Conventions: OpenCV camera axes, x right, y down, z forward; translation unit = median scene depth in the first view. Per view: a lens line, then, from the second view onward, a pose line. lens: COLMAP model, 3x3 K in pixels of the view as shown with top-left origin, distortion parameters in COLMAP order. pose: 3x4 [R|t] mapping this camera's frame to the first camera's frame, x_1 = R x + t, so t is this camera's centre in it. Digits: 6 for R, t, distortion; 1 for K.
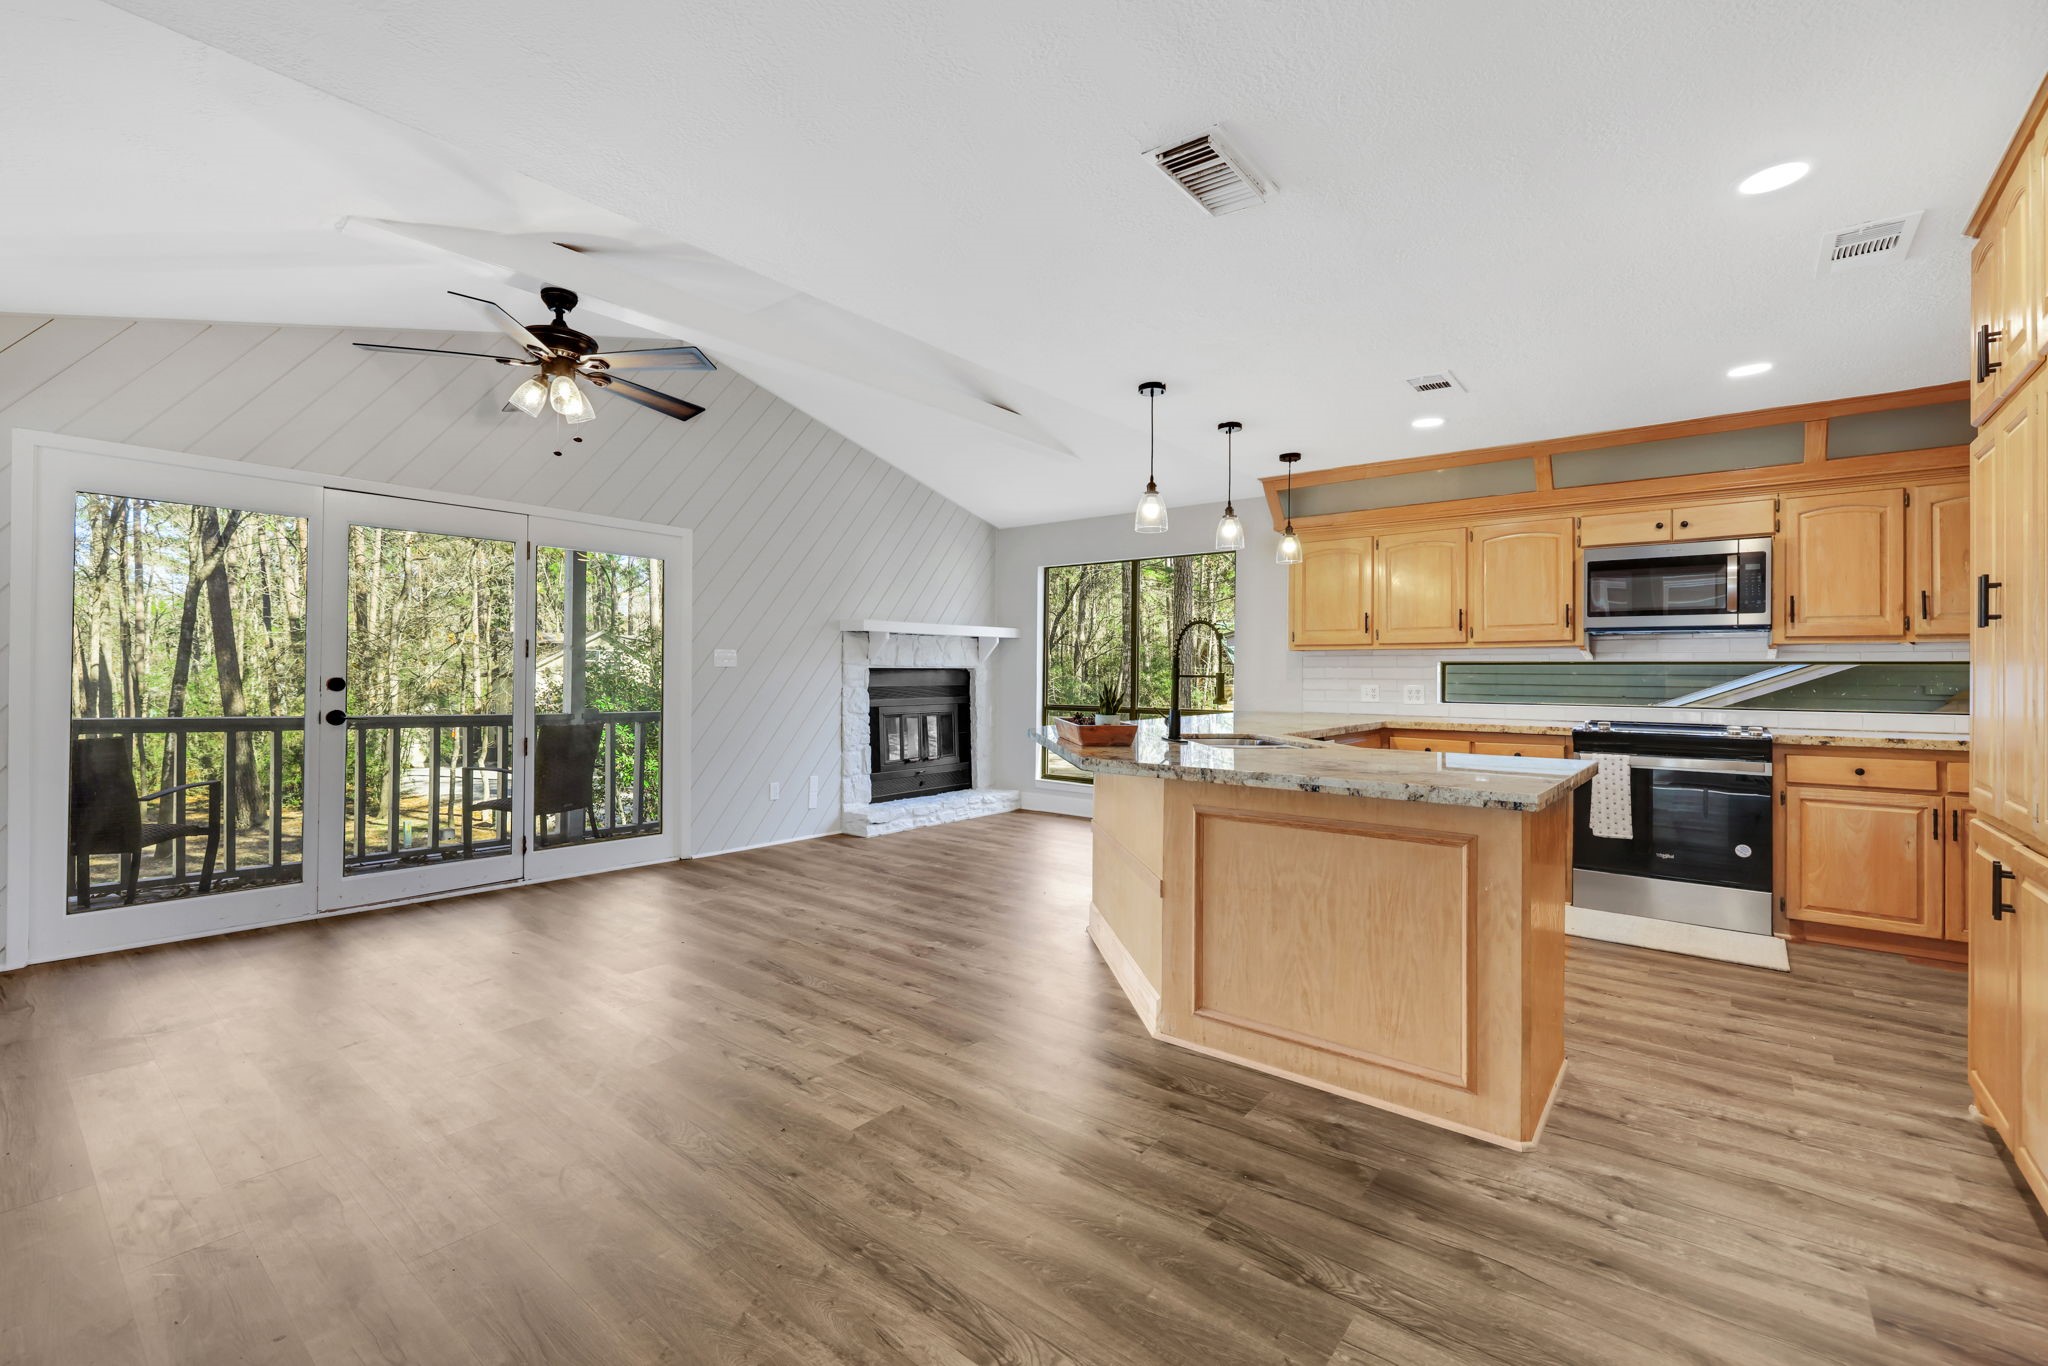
lens RADIAL K [[877.6, 0, 1020.6], [0, 877.6, 671.7], [0, 0, 1]] dist [-0.001275, -0.000014]
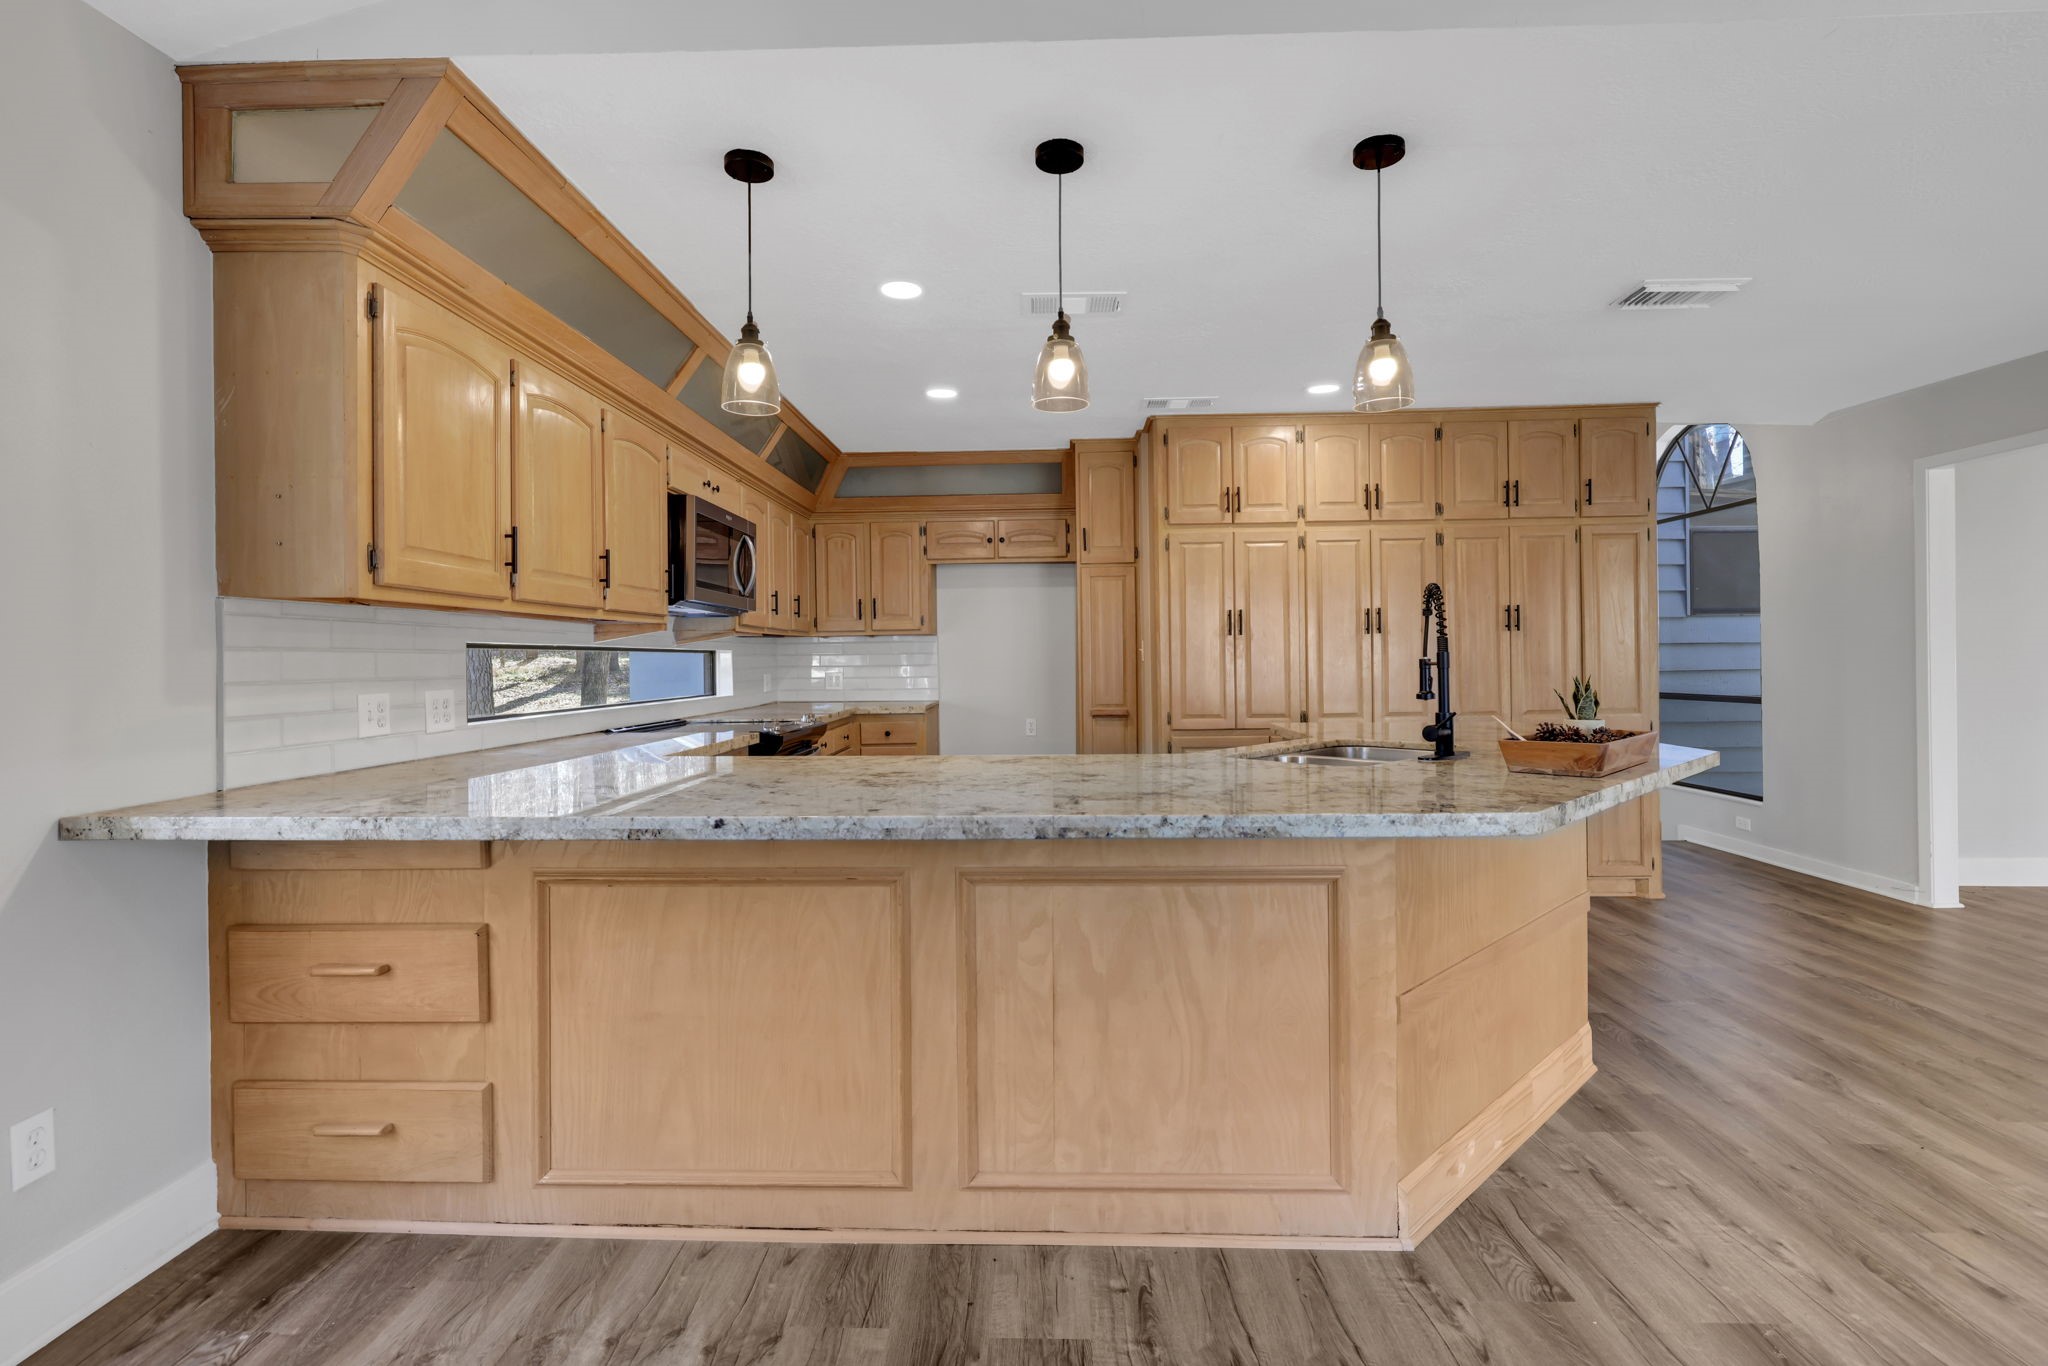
lens RADIAL K [[925.4, 0, 1020.5], [0, 925.4, 680.1], [0, 0, 1]] dist [0.000231, -0.000320]
pose [[-0.597398, -0.019593, 0.801706, -0.234864], [0.003294, 0.999633, 0.026885, -0.004202], [-0.801938, 0.018702, -0.597114, 1.938208]]
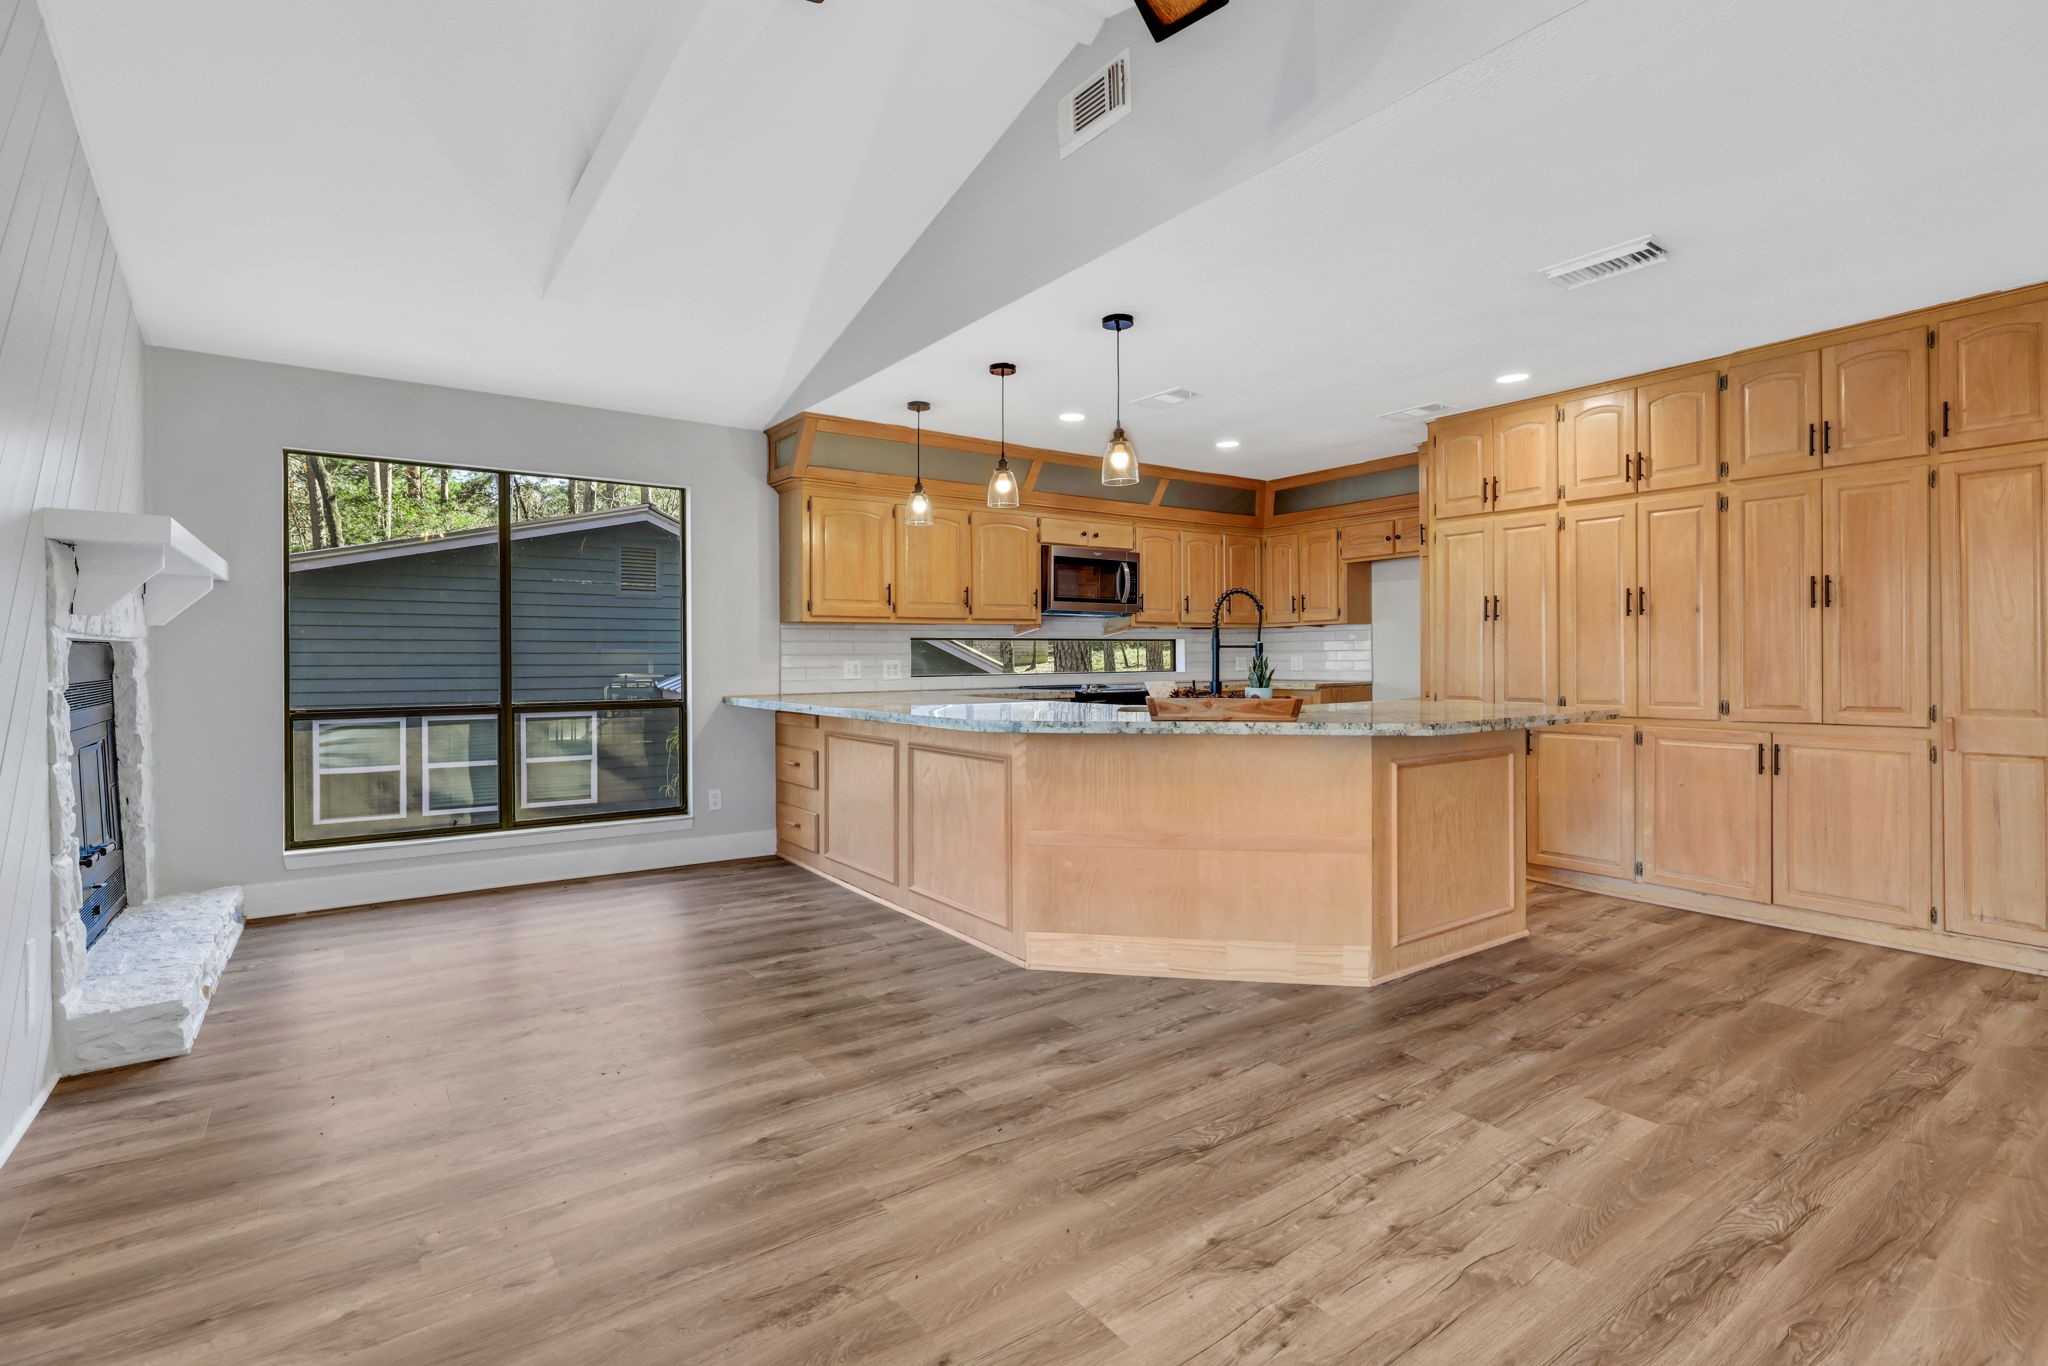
lens RADIAL K [[965.2, 0, 1026.5], [0, 965.2, 670.2], [0, 0, 1]] dist [-0.002647, 0.000380]
pose [[0.270265, -0.023162, 0.962507, -1.028957], [0.007064, 0.999731, 0.022074, 0.006537], [-0.962760, 0.000833, 0.270356, 1.040494]]
